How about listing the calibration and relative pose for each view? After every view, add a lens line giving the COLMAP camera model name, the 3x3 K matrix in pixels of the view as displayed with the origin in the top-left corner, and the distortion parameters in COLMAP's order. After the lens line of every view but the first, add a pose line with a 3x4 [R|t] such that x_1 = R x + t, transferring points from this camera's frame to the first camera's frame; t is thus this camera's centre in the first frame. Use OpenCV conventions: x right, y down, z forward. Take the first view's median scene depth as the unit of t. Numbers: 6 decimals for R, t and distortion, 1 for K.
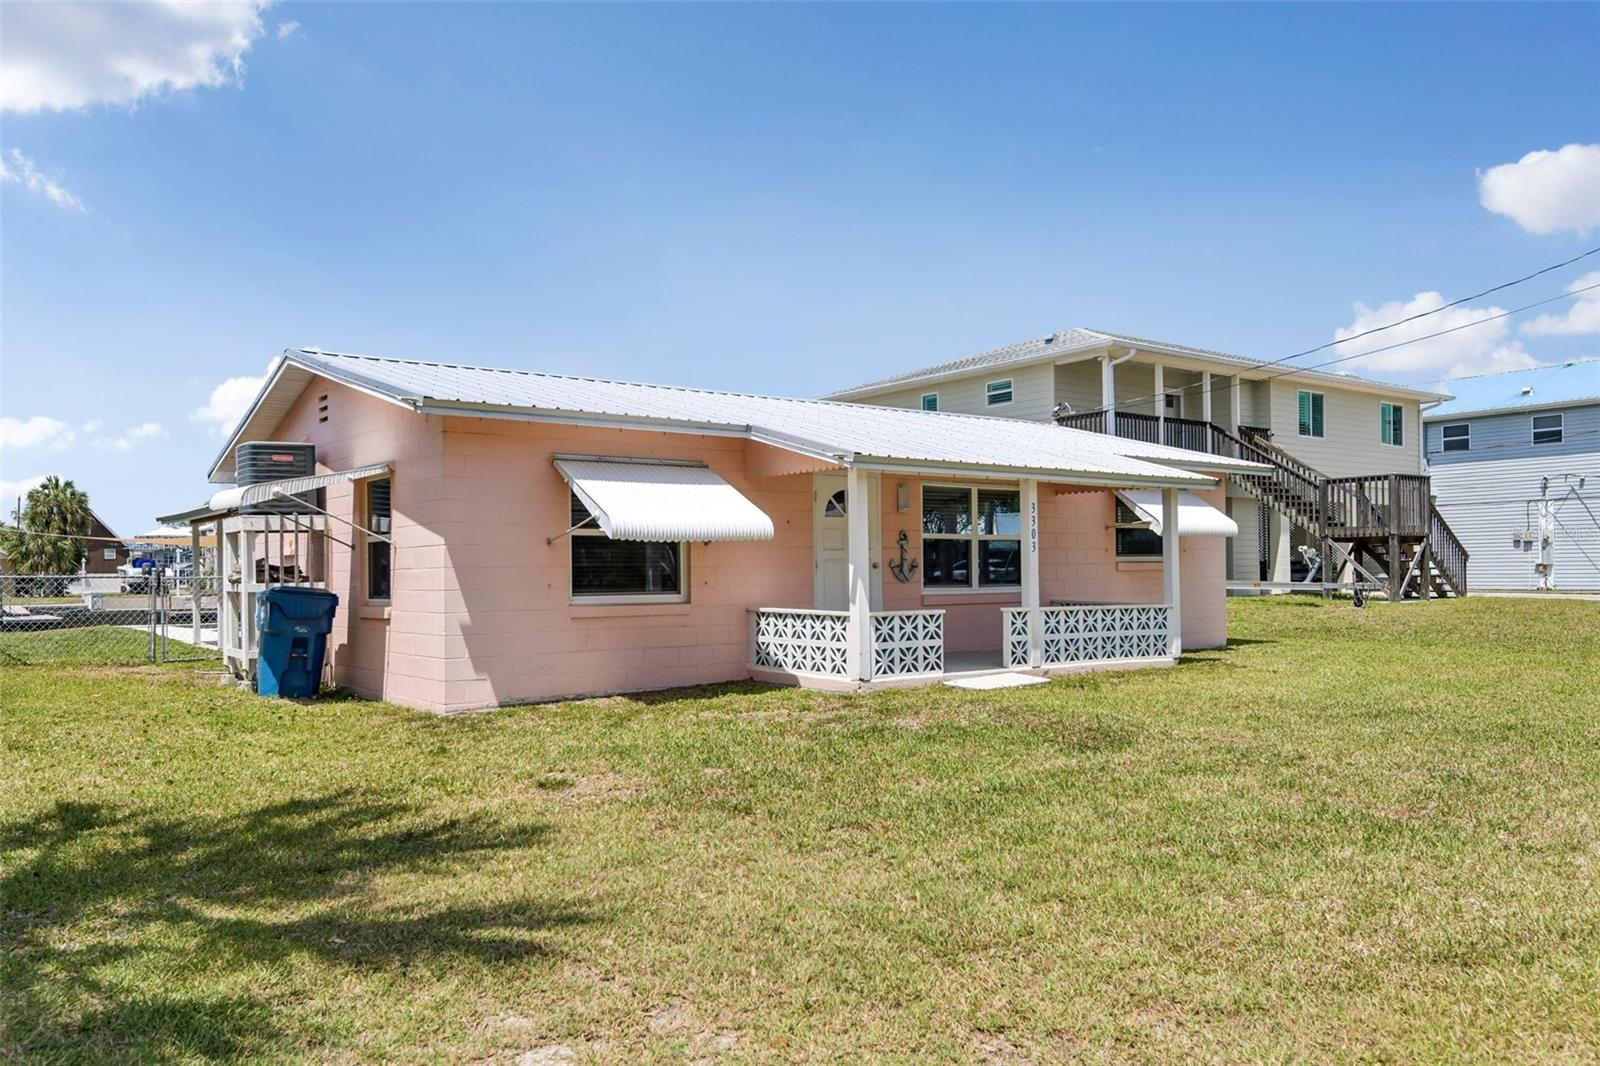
lens RADIAL K [[1167.6, 0, 800.0], [0, 1167.6, 533.0], [0, 0, 1]] dist [0.099495, 0.001002]
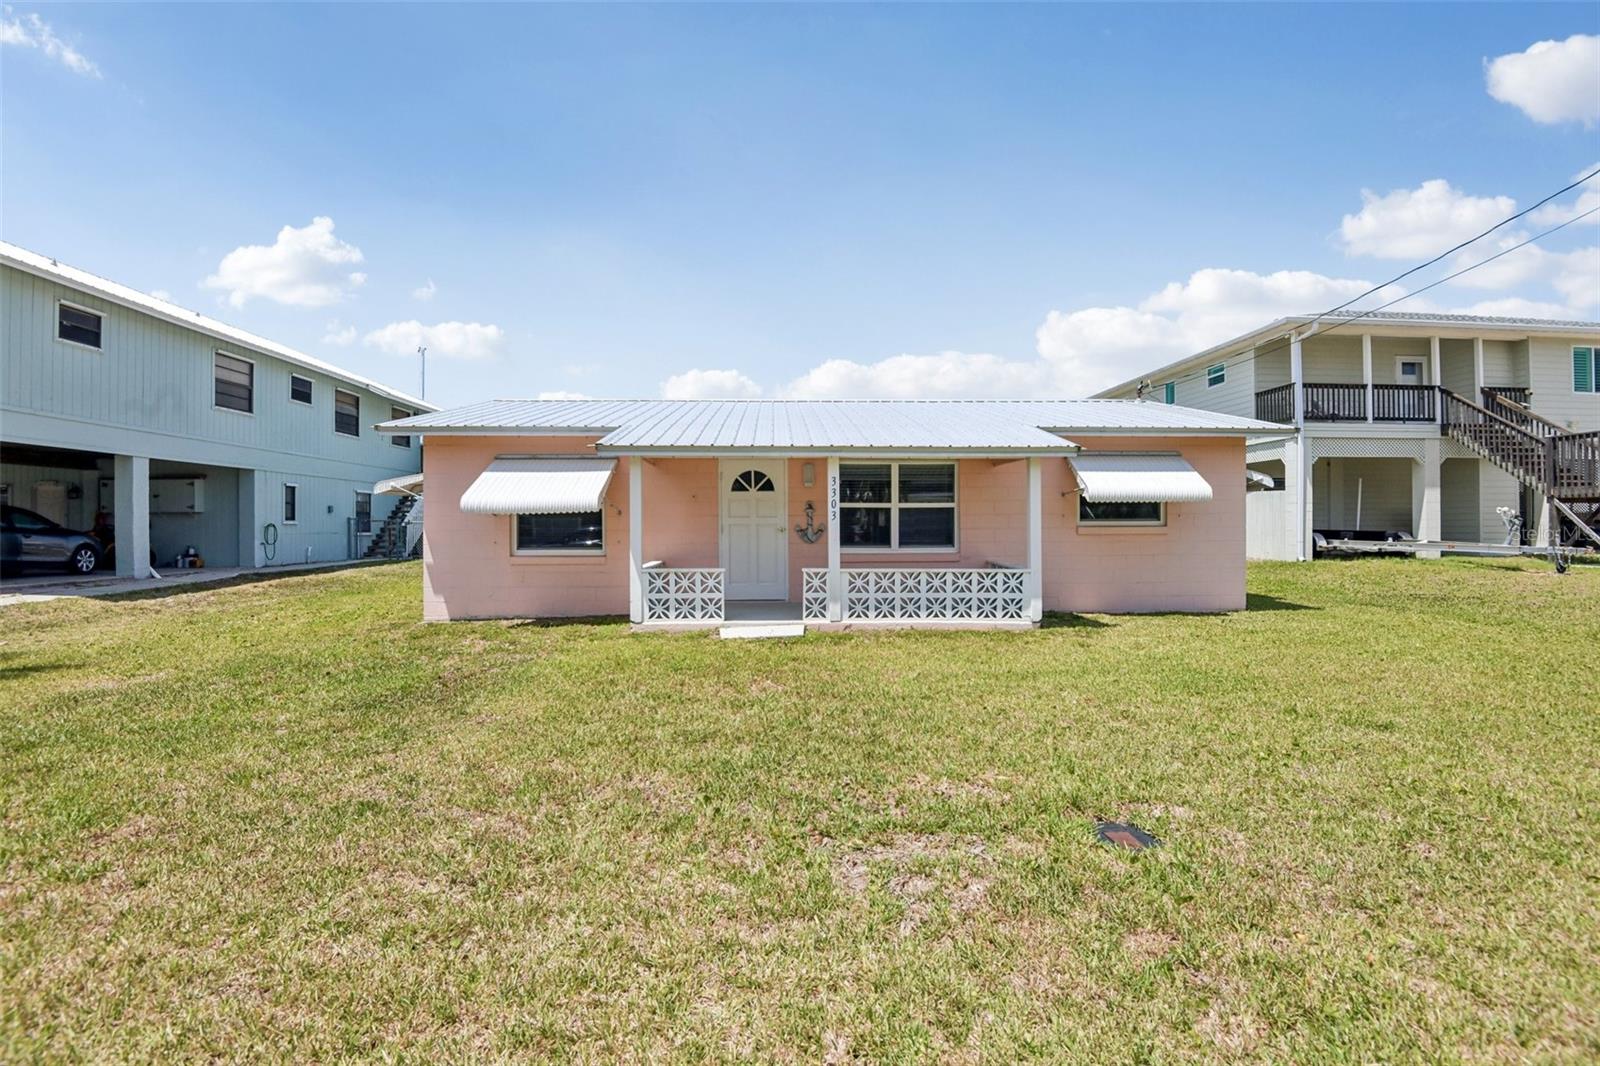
lens RADIAL K [[740.4, 0, 800.0], [0, 740.4, 533.0], [0, 0, 1]] dist [-0.001290, -0.027612]
pose [[0.813187, 0.006097, -0.581970, 0.532512], [0.016217, 0.999320, 0.033129, 0.004120], [0.581776, -0.036378, 0.812535, 0.362623]]
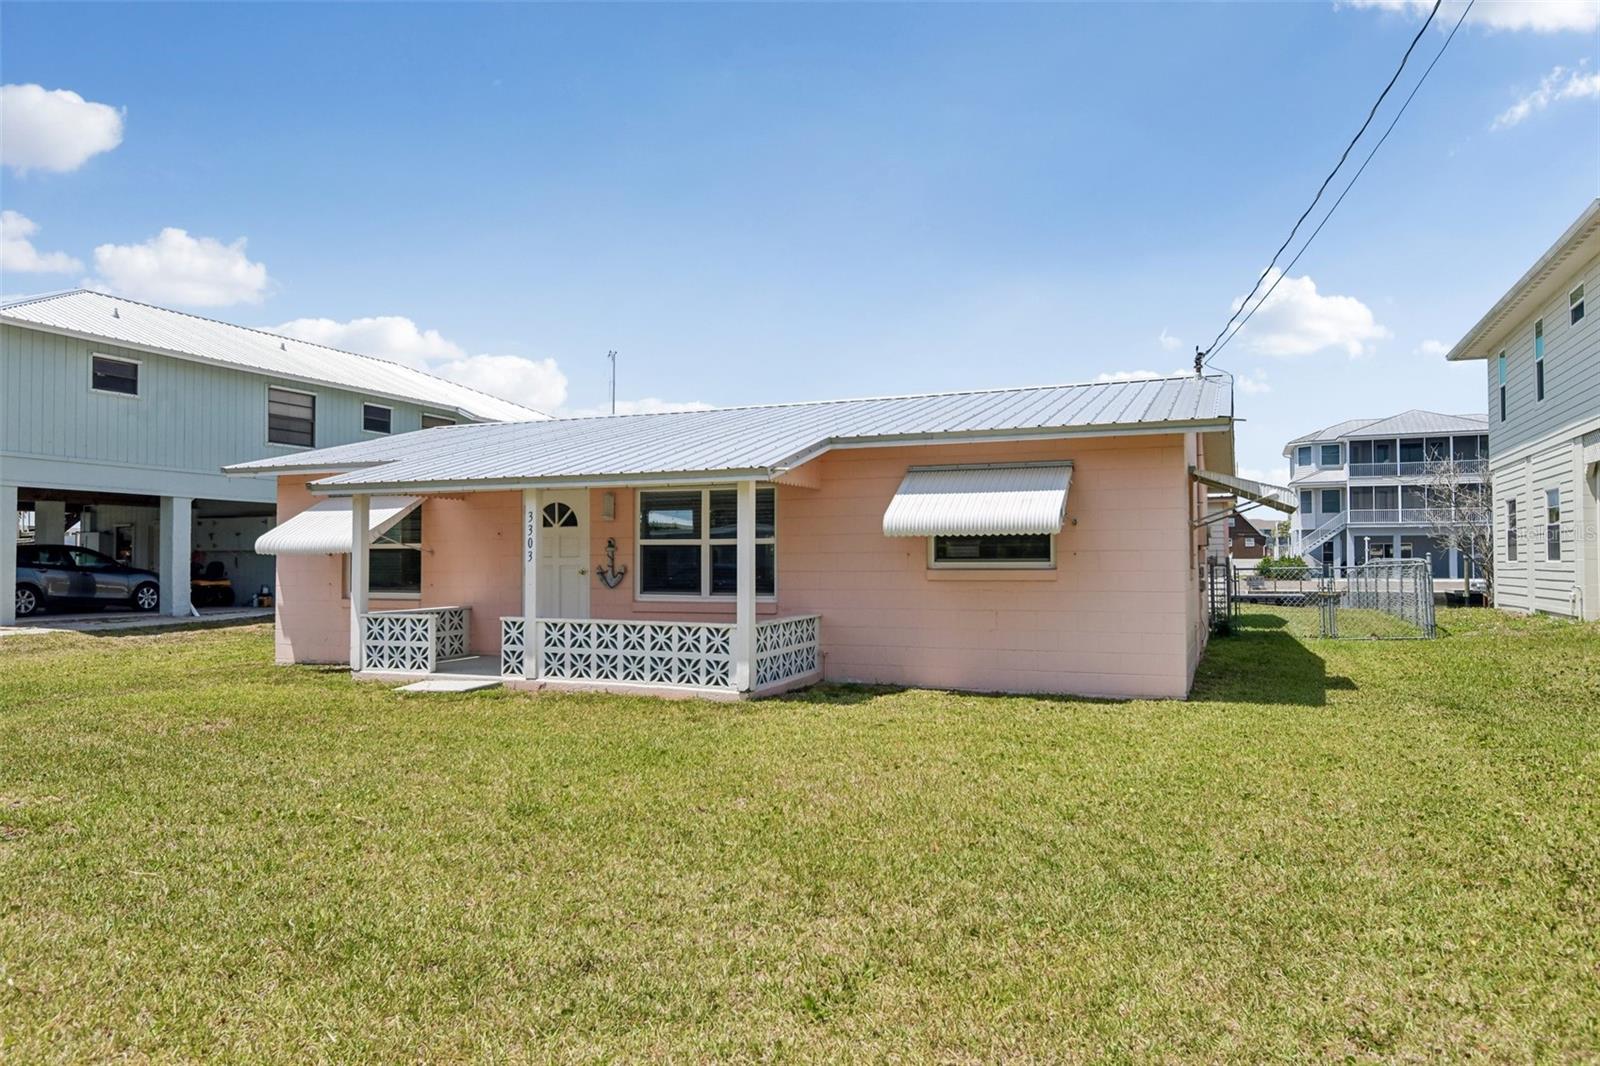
lens RADIAL K [[1068.2, 0, 800.0], [0, 1068.2, 533.0], [0, 0, 1]] dist [-0.007420, -0.002671]
pose [[0.501228, -0.023958, -0.864984, 0.980807], [0.022509, 0.999639, -0.014645, 0.009693], [0.865023, -0.012129, 0.501586, 0.677193]]
